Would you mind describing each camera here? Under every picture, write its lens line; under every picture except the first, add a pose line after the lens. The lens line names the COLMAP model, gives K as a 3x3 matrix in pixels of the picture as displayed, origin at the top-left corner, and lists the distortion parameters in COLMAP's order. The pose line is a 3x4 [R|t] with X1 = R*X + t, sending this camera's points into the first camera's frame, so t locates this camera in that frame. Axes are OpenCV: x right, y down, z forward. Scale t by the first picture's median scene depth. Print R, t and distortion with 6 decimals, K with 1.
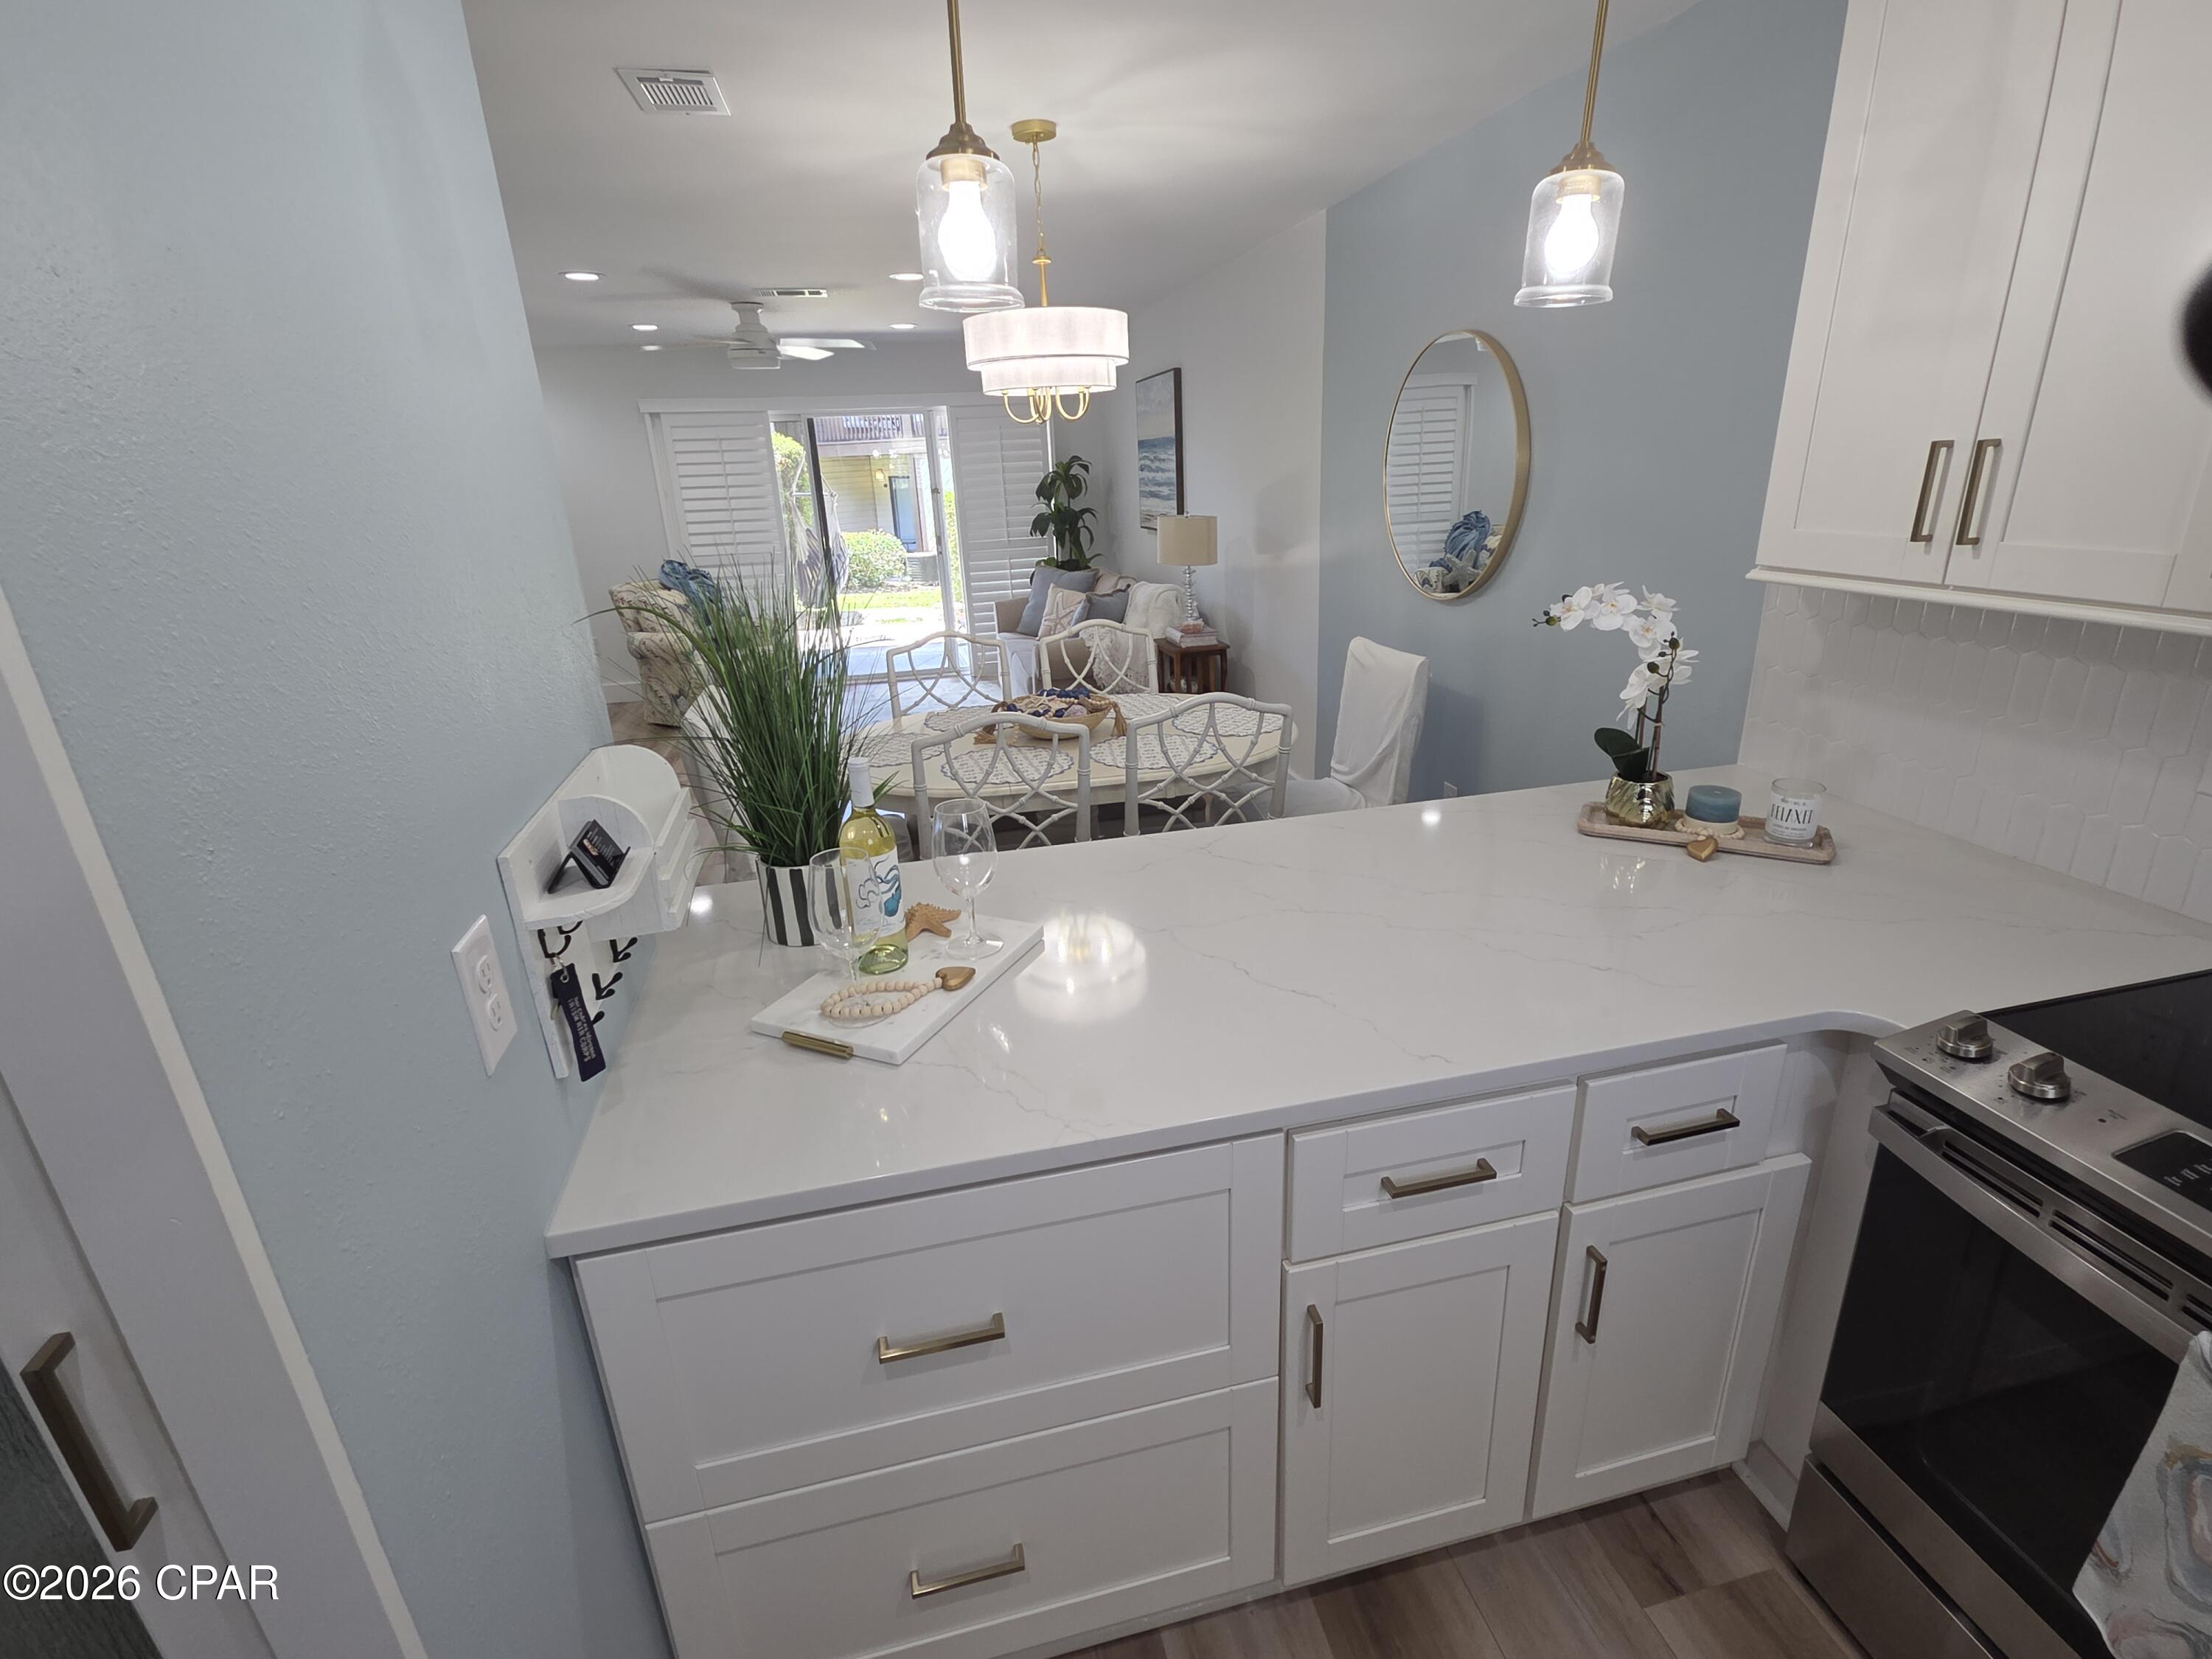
lens RADIAL K [[1023.9, 0, 1125.2], [0, 1023.9, 817.6], [0, 0, 1]] dist [0.018572, -0.009566]
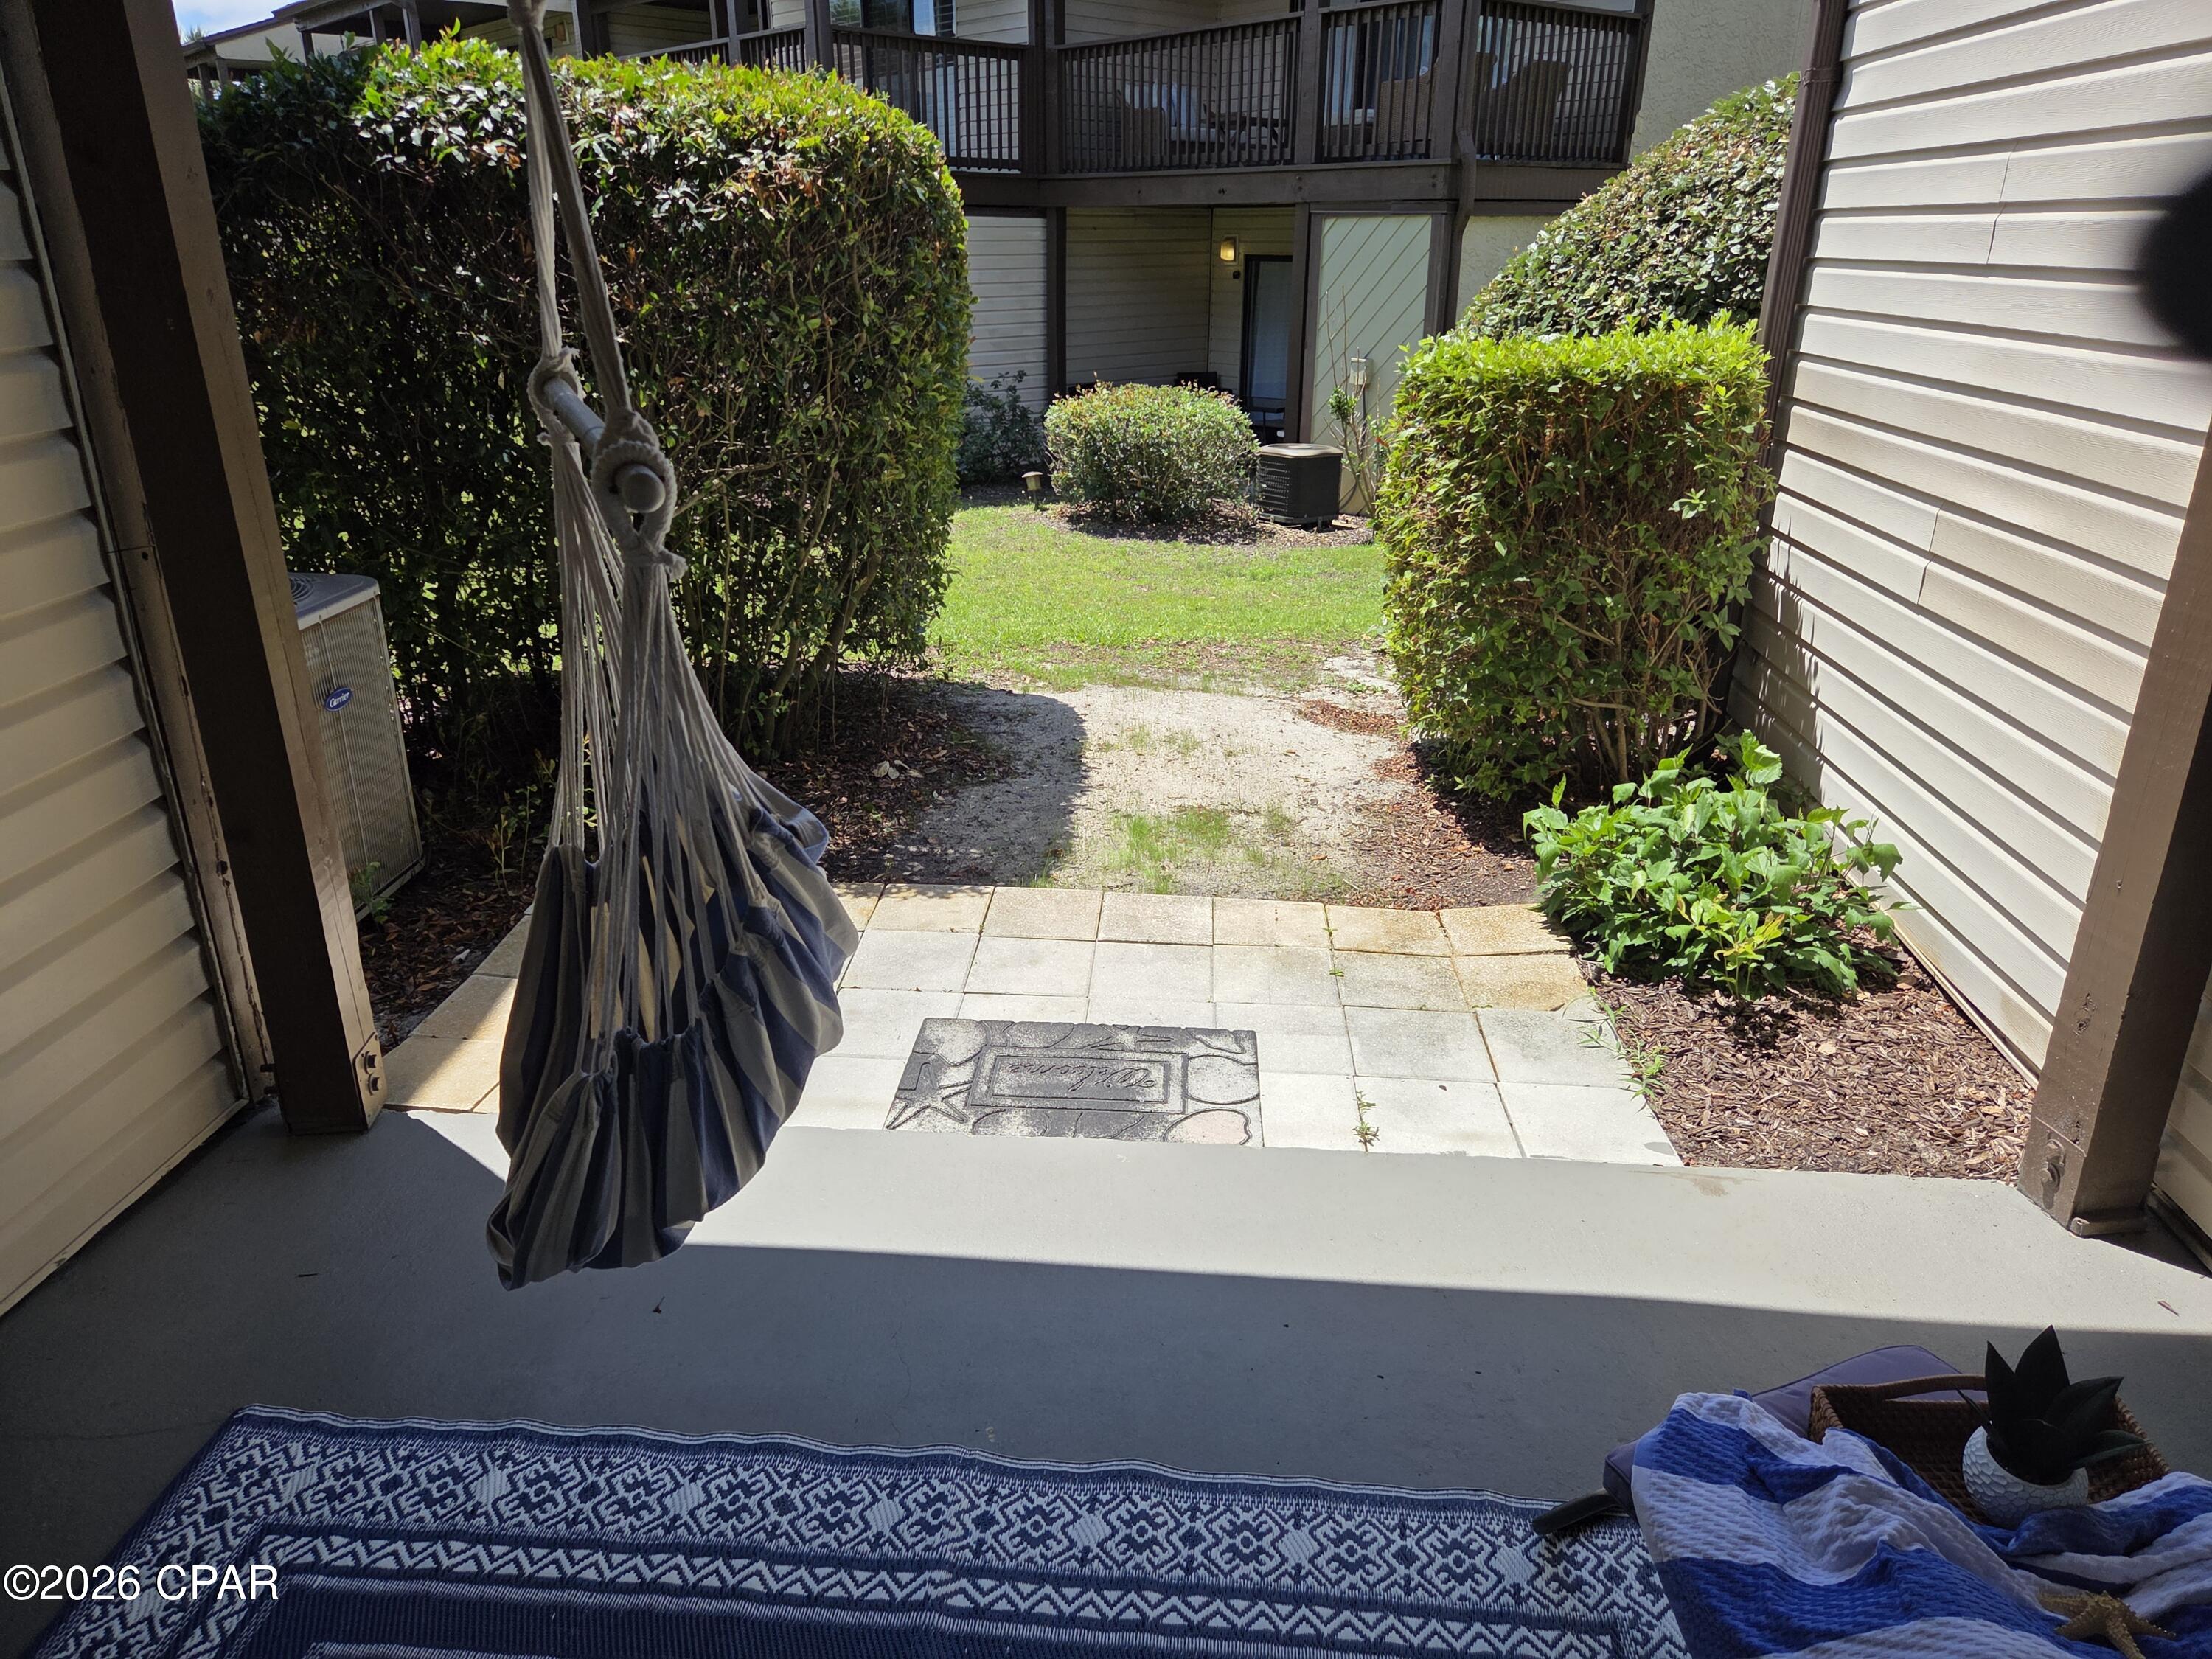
lens RADIAL K [[1473.6, 0, 1106.4], [0, 1473.6, 834.8], [0, 0, 1]] dist [0.010380, -0.000490]
pose [[0.952281, 0.147078, -0.267450, -1.119750], [-0.132373, 0.988559, 0.072311, -1.711093], [0.275025, -0.033457, 0.960855, 5.061416]]
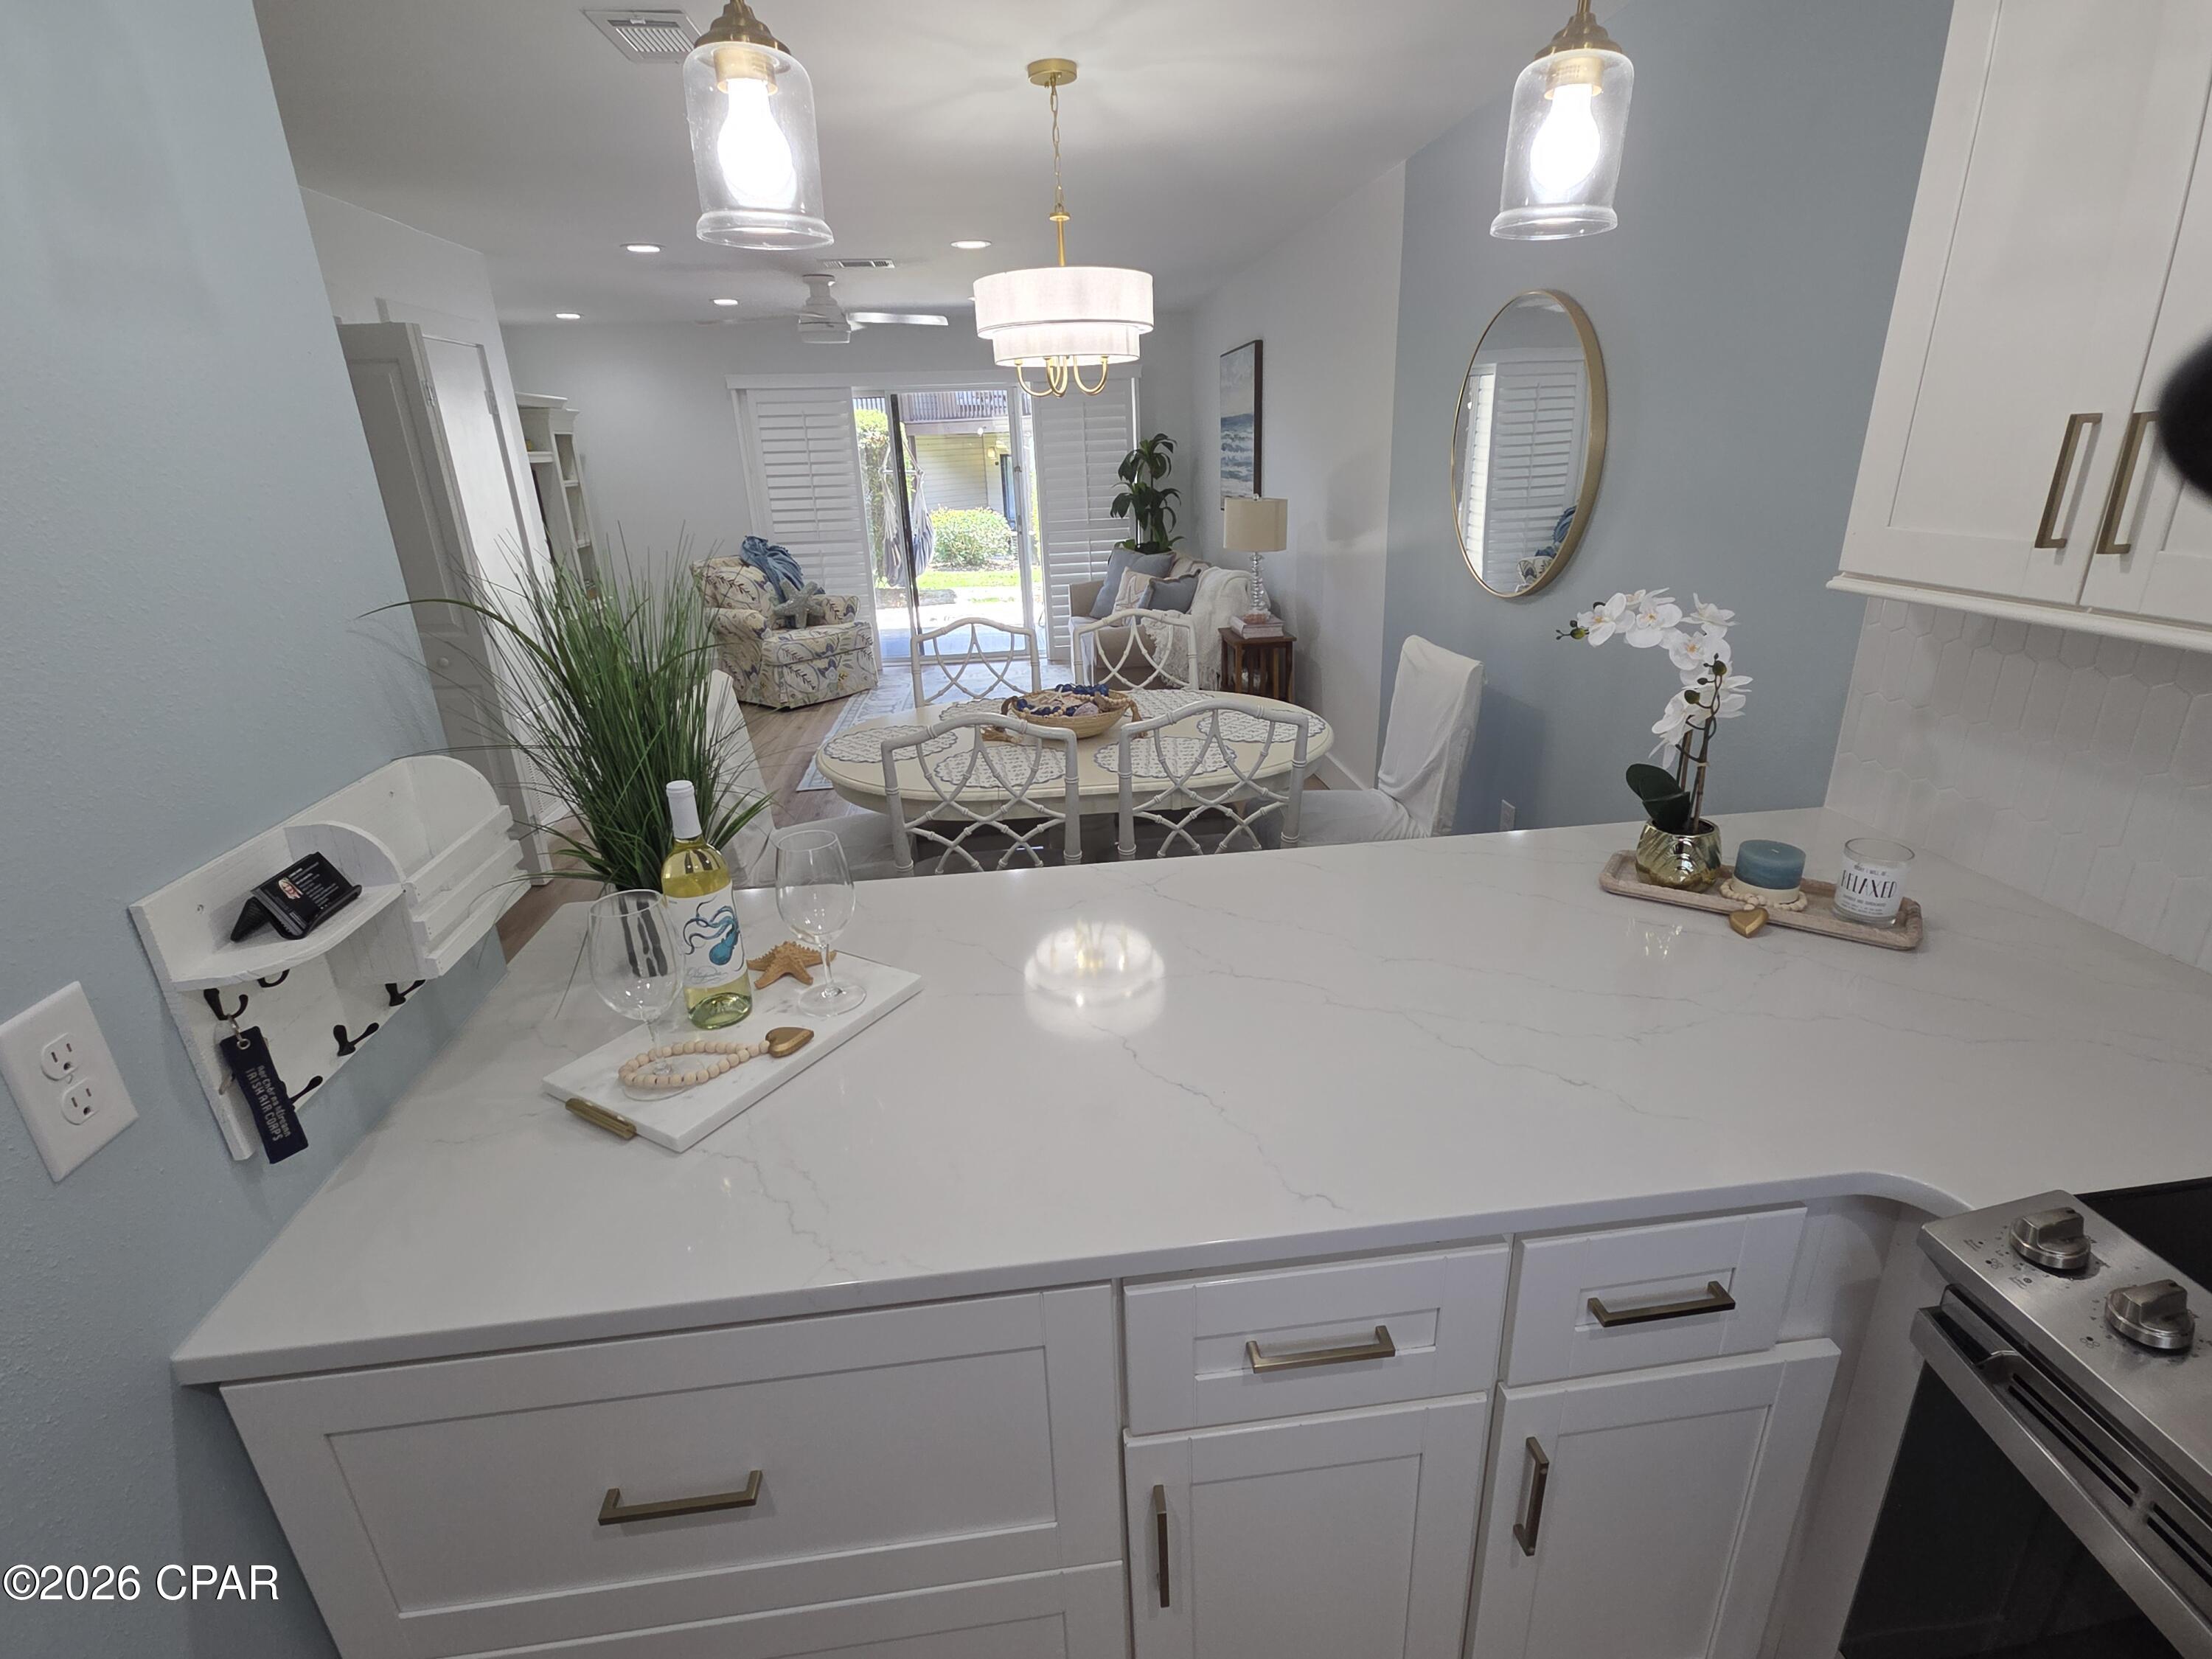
lens RADIAL K [[1023.9, 0, 1121.4], [0, 1023.9, 818.7], [0, 0, 1]] dist [0.018572, -0.009566]
pose [[0.993504, 0.044408, -0.104777, 0.151923], [-0.042416, 0.998876, 0.021160, -0.046685], [0.105599, -0.016578, 0.994271, 0.142034]]
